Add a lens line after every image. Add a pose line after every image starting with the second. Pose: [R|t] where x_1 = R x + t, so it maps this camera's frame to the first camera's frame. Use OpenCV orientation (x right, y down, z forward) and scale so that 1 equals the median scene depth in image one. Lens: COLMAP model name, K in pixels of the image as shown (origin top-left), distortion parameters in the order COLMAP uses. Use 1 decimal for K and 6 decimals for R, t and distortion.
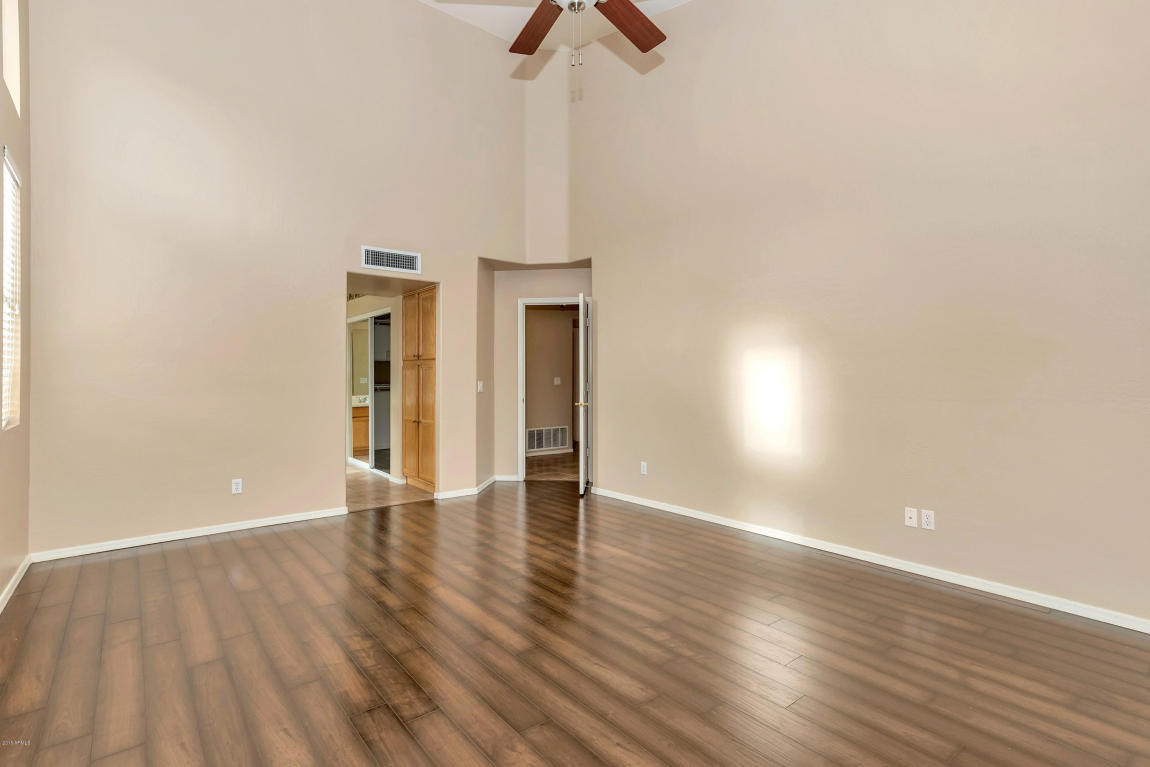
lens RADIAL K [[536.1, 0, 571.5], [0, 536.1, 380.2], [0, 0, 1]] dist [-0.000086, 0.000142]
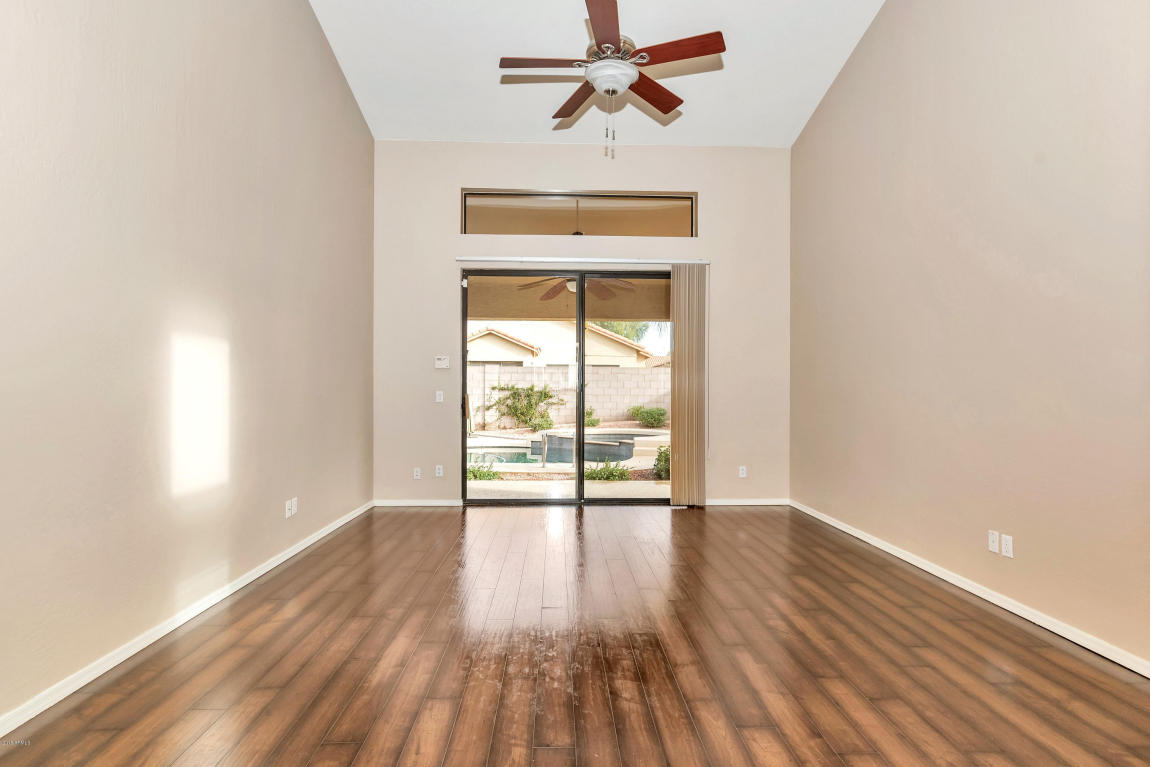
lens RADIAL K [[544.4, 0, 575.0], [0, 544.4, 383.5], [0, 0, 1]] dist [0.000276, -0.000023]
pose [[-0.782512, 0.005962, 0.622607, -0.721055], [-0.002652, 0.999913, -0.012907, 0.006727], [-0.622630, -0.011751, -0.782428, 2.015159]]
